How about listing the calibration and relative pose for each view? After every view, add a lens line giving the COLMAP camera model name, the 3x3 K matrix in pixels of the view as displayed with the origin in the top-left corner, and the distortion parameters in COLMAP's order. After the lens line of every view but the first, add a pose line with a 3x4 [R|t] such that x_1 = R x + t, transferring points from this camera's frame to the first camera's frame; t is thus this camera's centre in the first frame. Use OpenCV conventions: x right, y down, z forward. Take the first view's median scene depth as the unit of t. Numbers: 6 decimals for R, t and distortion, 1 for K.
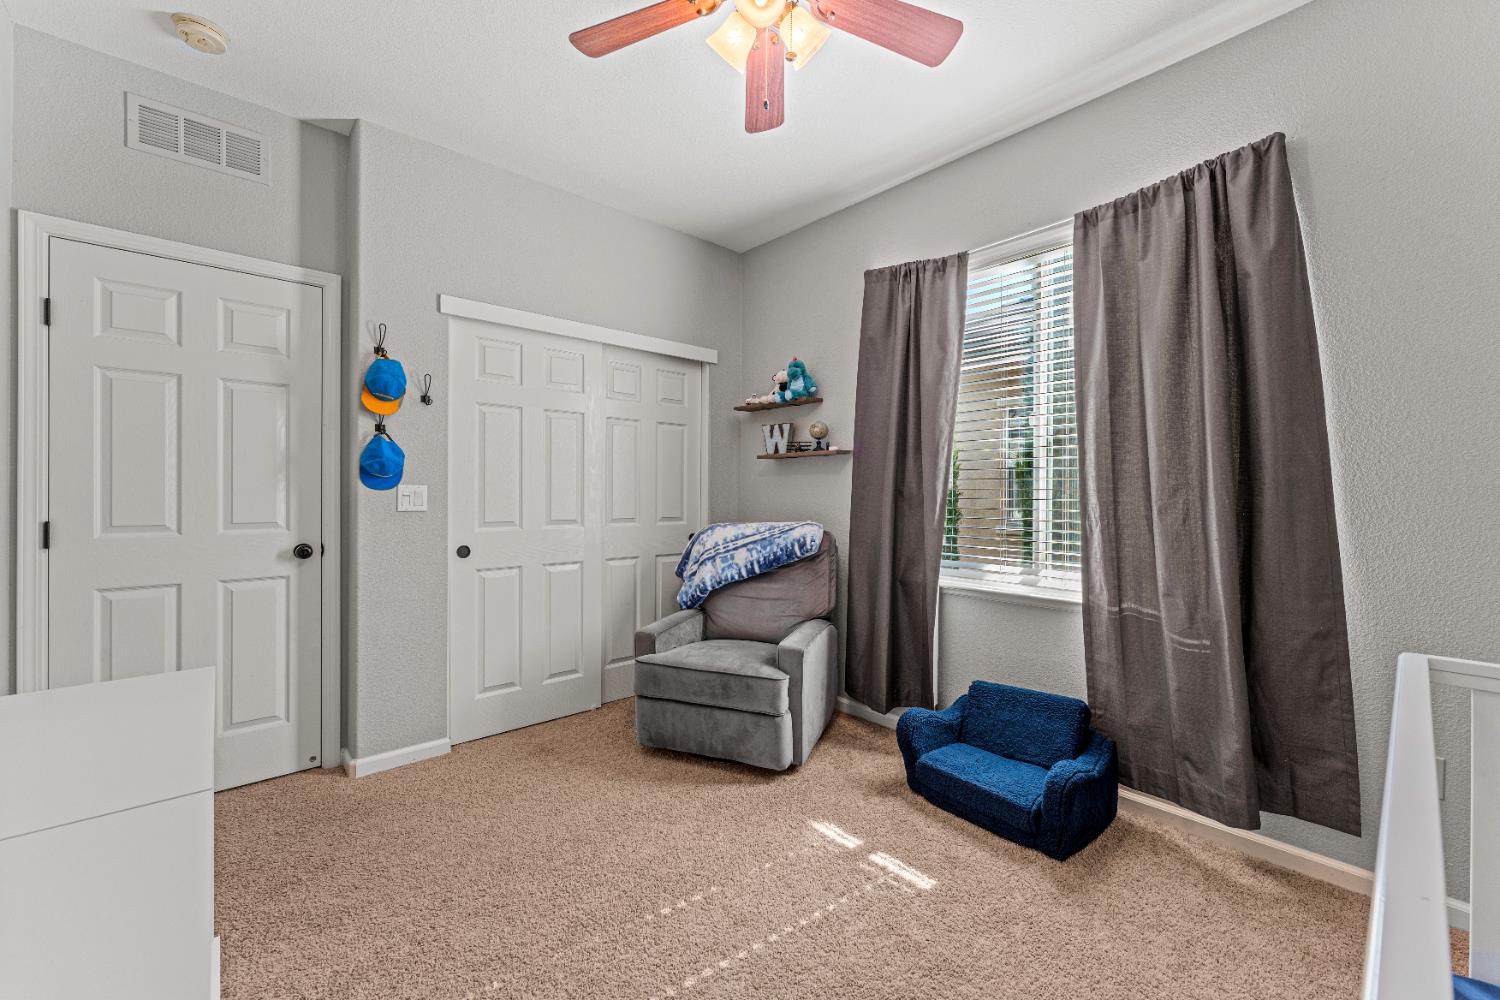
lens RADIAL K [[598.9, 0, 753.9], [0, 598.9, 490.3], [0, 0, 1]] dist [0.000758, 0.000503]
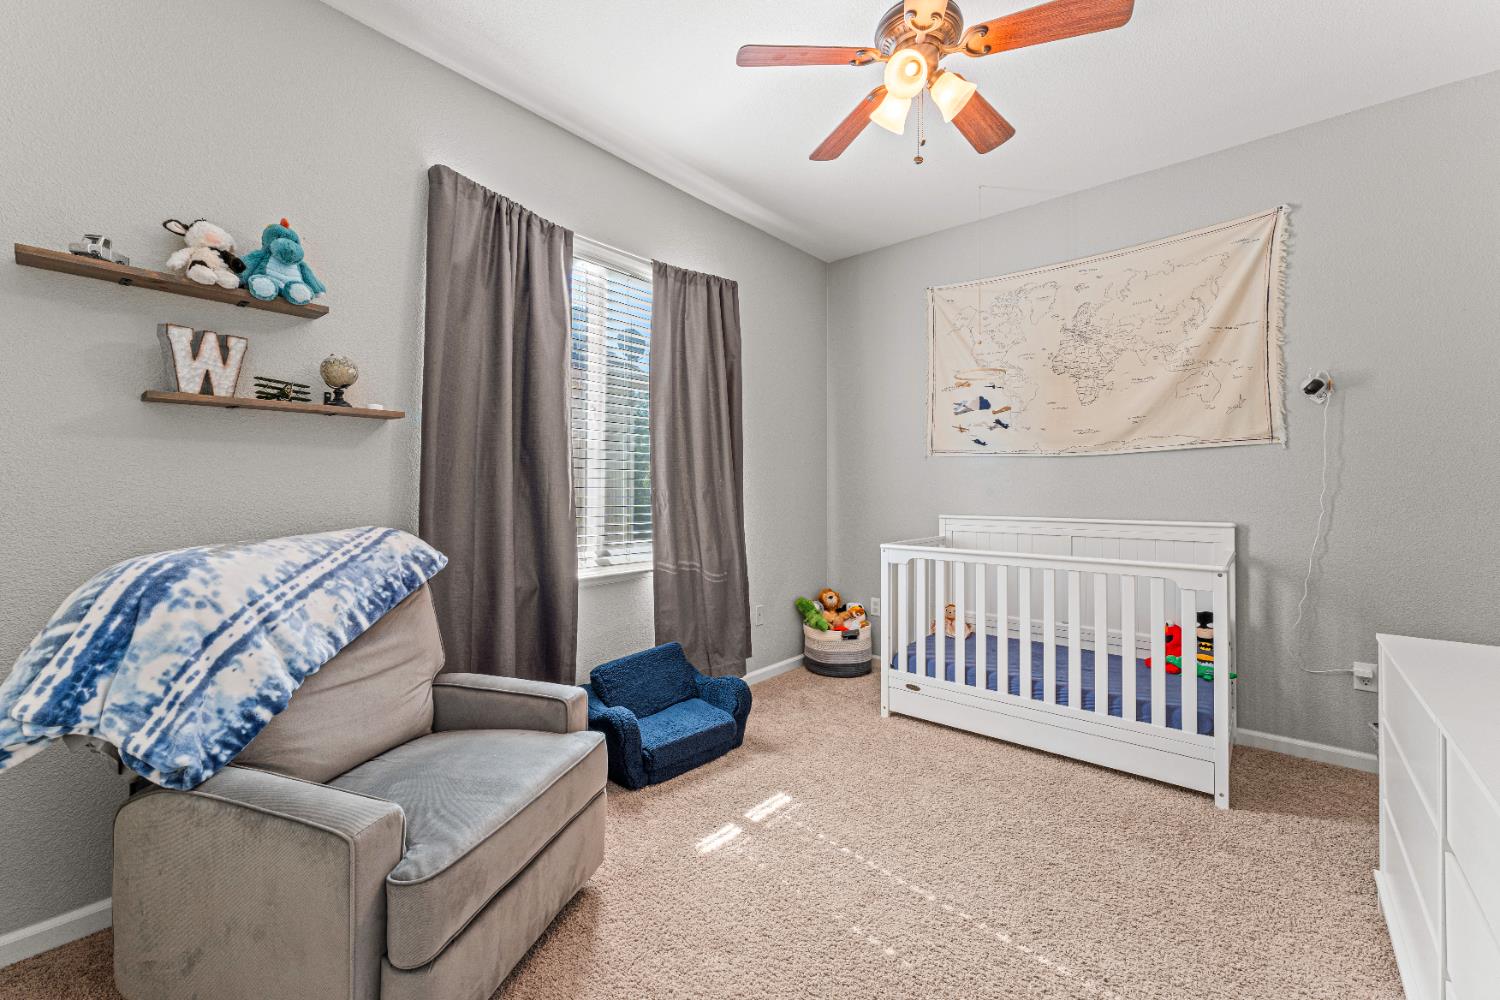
lens RADIAL K [[598.9, 0, 744.0], [0, 598.9, 478.5], [0, 0, 1]] dist [0.000758, 0.000503]
pose [[-0.114764, 0.011912, 0.993321, -0.630808], [-0.009834, 0.999865, -0.013126, 0.009956], [-0.993344, -0.011274, -0.114632, 0.826034]]
